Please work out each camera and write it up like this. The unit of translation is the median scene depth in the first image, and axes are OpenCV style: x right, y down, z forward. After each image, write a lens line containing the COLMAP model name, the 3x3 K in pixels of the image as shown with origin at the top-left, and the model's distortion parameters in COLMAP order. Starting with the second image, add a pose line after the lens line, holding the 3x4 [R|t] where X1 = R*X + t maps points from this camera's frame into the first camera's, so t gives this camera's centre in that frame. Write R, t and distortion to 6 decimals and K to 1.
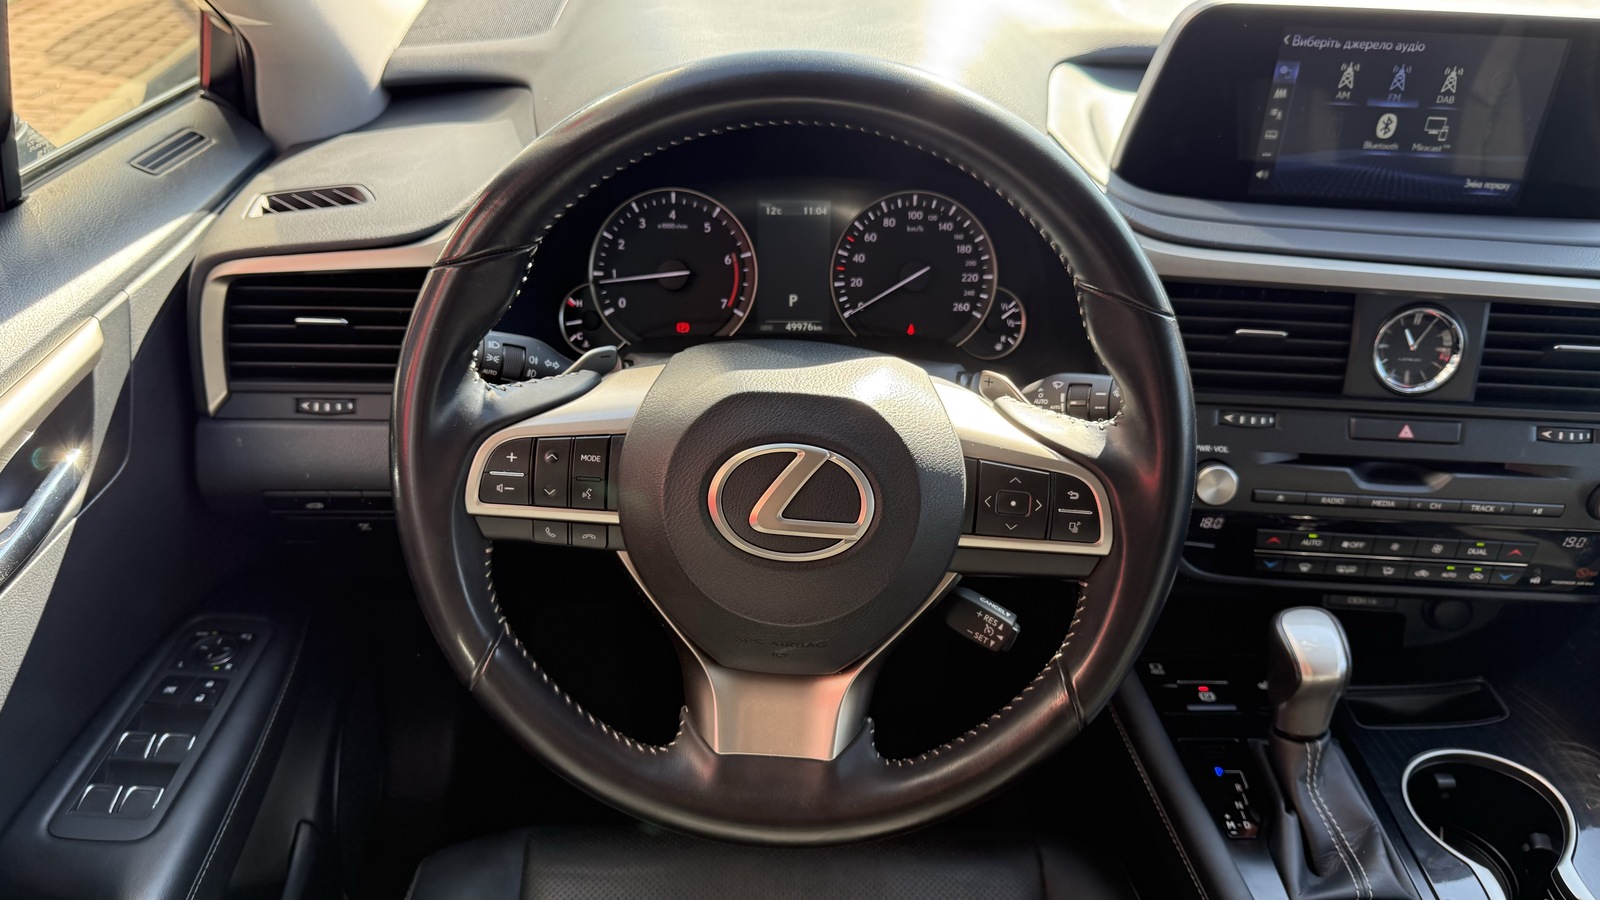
lens RADIAL K [[1174.4, 0, 794.0], [0, 1174.4, 448.2], [0, 0, 1]] dist [-0.002158, -0.001642]
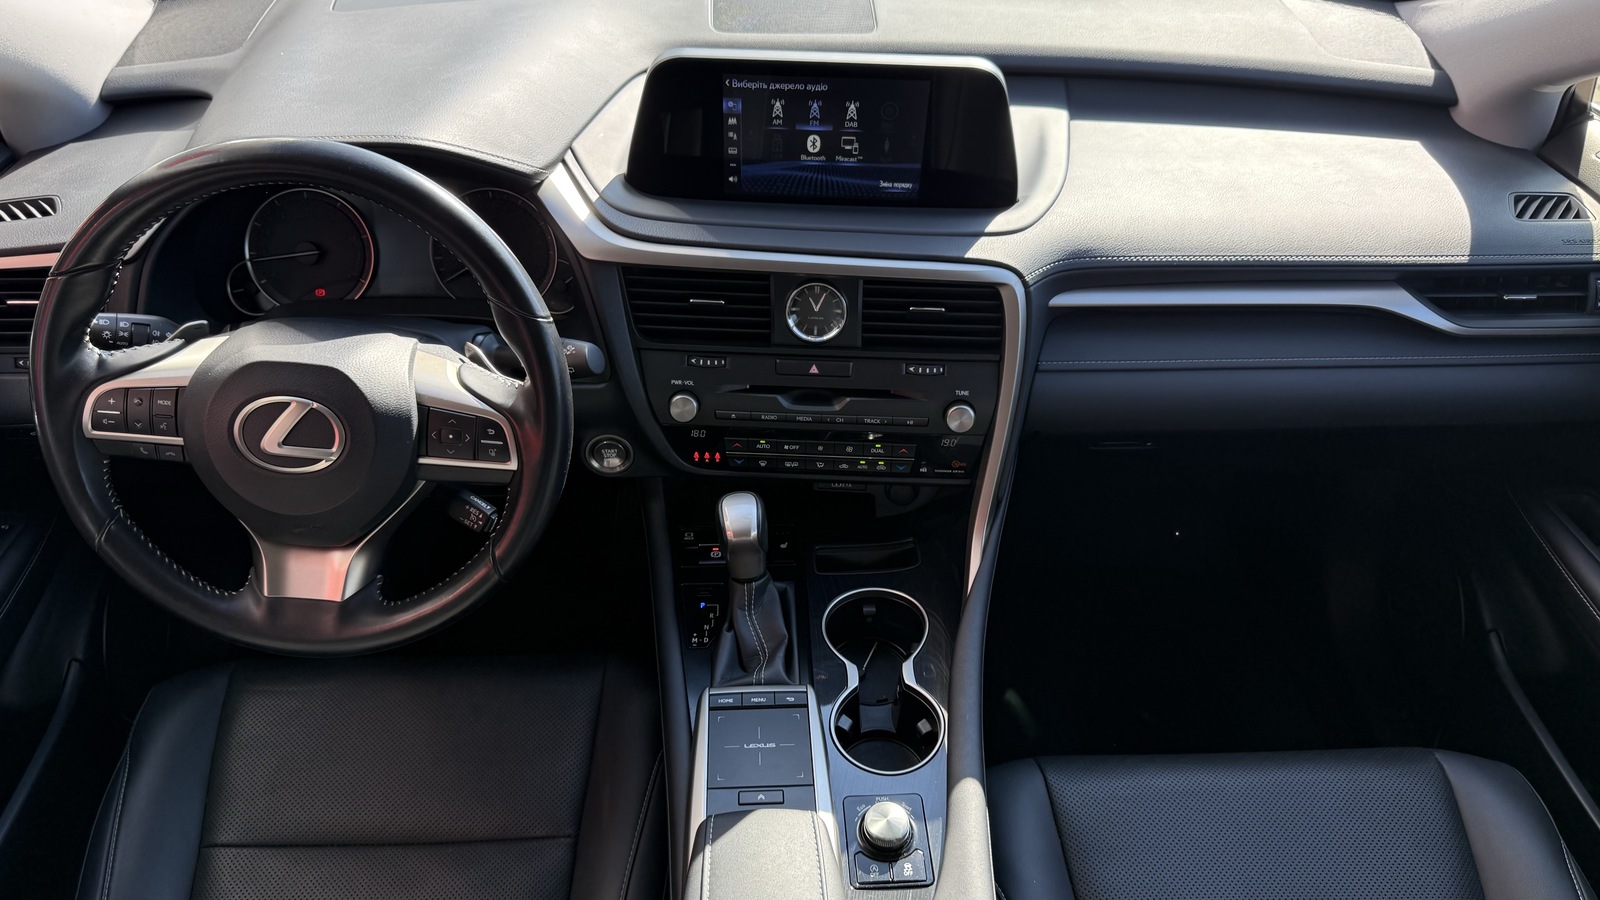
lens RADIAL K [[1183.7, 0, 800.0], [0, 1183.7, 450.0], [0, 0, 1]] dist [0.204619, -0.293630]
pose [[0.999857, -0.013404, -0.010291, 0.514008], [0.014293, 0.995671, 0.091839, -0.047816], [0.009015, -0.091973, 0.995721, -0.444758]]
